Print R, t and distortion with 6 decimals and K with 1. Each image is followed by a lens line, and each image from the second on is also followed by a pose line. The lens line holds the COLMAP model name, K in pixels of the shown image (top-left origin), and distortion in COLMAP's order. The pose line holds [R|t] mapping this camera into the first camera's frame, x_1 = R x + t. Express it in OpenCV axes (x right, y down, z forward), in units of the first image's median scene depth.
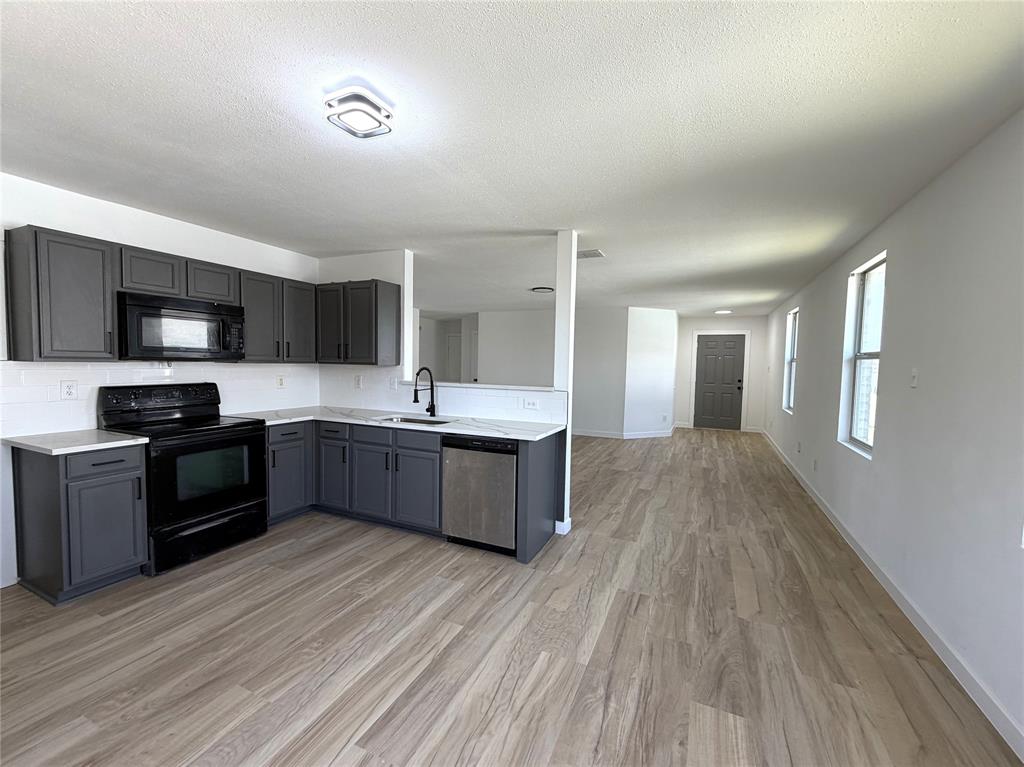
lens RADIAL K [[422.2, 0, 513.7], [0, 422.2, 385.6], [0, 0, 1]] dist [-0.000605, 0.000111]
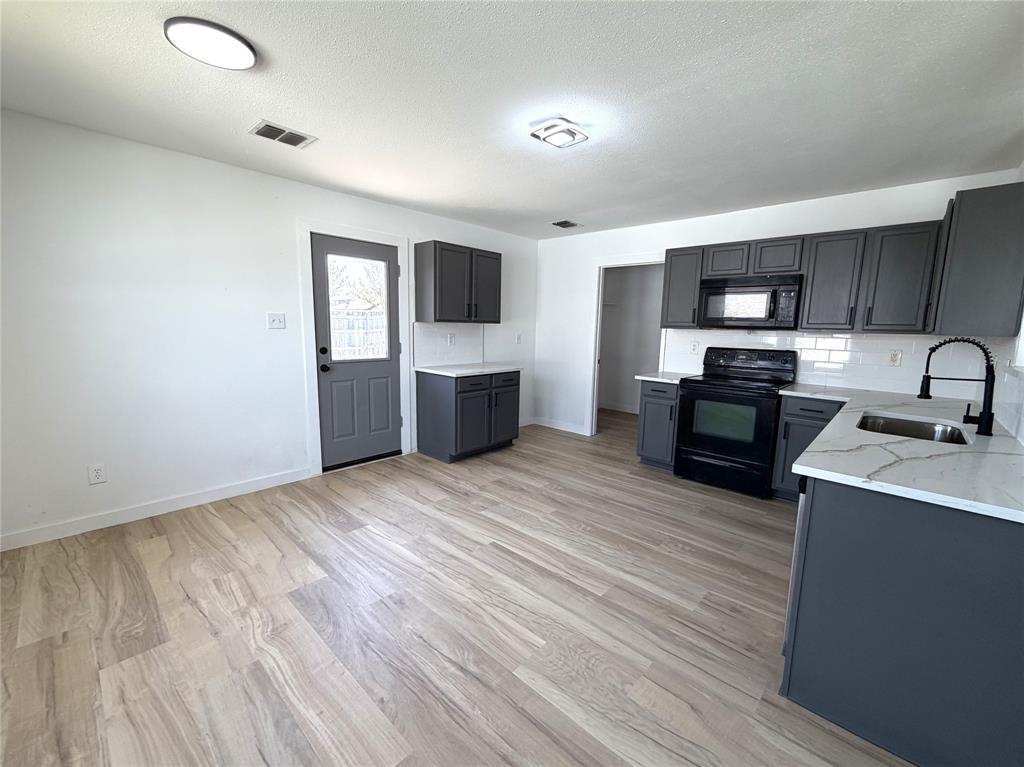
lens RADIAL K [[422.2, 0, 513.7], [0, 422.2, 385.6], [0, 0, 1]] dist [-0.000605, 0.000111]
pose [[-0.312982, 0.109288, -0.943450, 0.621295], [-0.079235, 0.986890, 0.140605, -0.016894], [0.946448, 0.118762, -0.300220, 0.812604]]
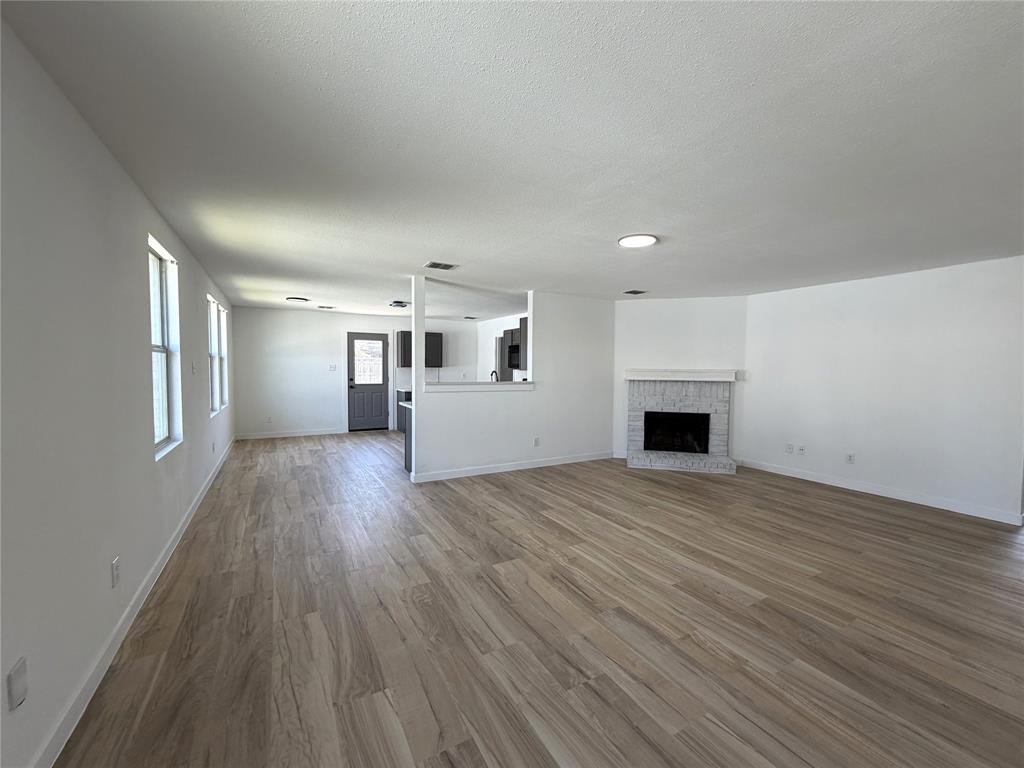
lens RADIAL K [[408.3, 0, 512.0], [0, 408.3, 384.0], [0, 0, 1]] dist [0.000351, 0.000453]
pose [[-0.583418, 0.009680, -0.812115, 1.295348], [-0.065735, 0.996086, 0.059097, -0.114196], [0.809508, 0.087862, -0.580498, 2.505093]]
